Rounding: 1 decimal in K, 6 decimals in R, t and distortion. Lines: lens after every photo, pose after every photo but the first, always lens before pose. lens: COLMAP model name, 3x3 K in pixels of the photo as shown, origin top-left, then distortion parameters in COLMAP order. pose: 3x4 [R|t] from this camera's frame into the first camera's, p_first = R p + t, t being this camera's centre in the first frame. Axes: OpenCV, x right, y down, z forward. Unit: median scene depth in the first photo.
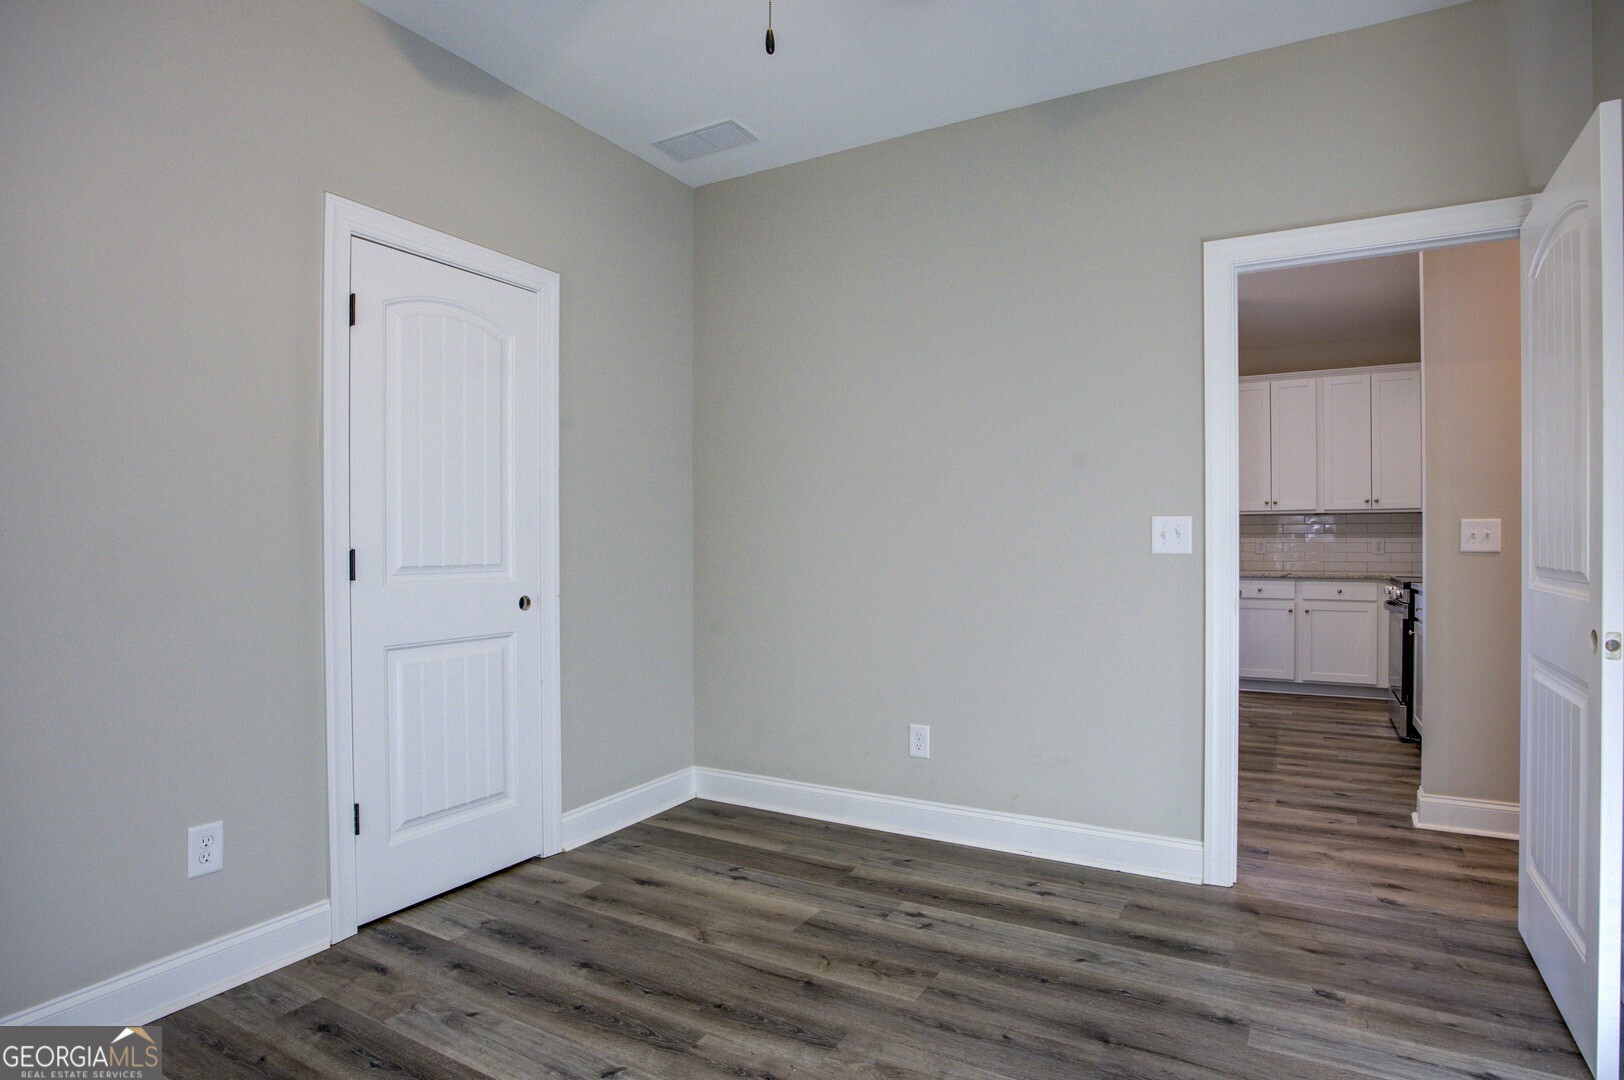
lens RADIAL K [[846.5, 0, 828.9], [0, 846.5, 545.2], [0, 0, 1]] dist [-0.038752, 0.000364]
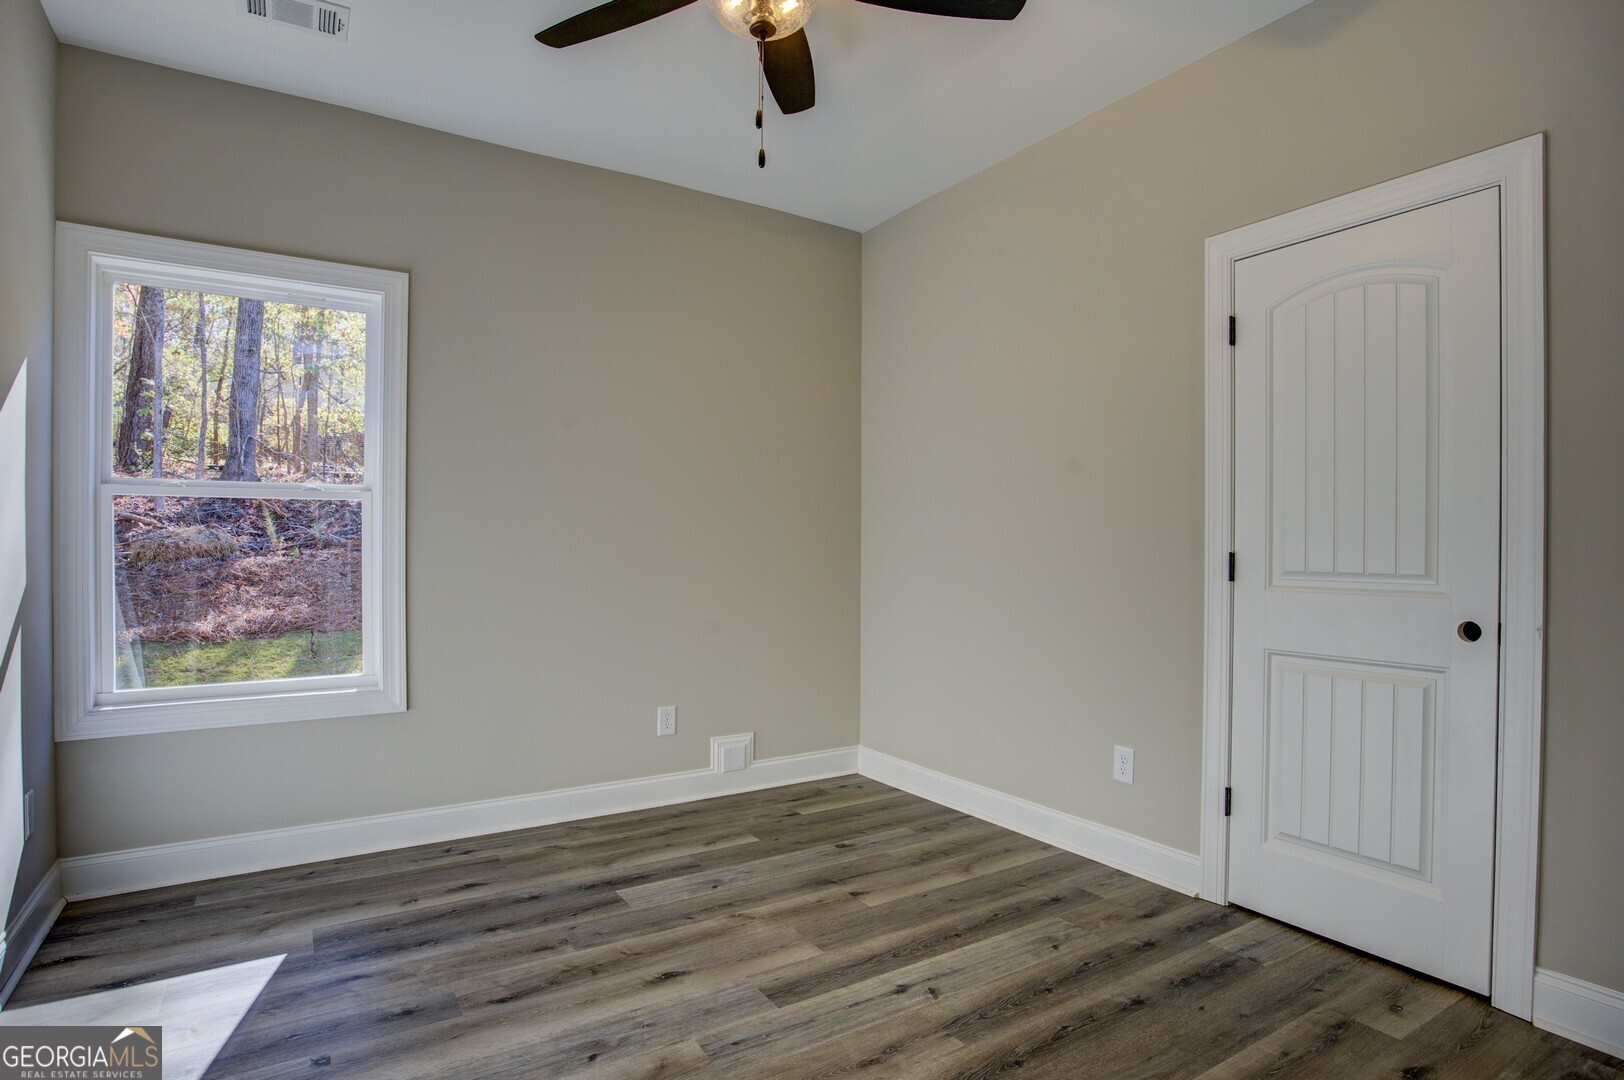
lens RADIAL K [[846.5, 0, 822.1], [0, 846.5, 549.3], [0, 0, 1]] dist [-0.038752, 0.000364]
pose [[-0.465032, 0.006828, -0.885267, 0.656977], [-0.003700, 0.999947, 0.009656, -0.007603], [0.885286, 0.007766, -0.464982, 1.068842]]
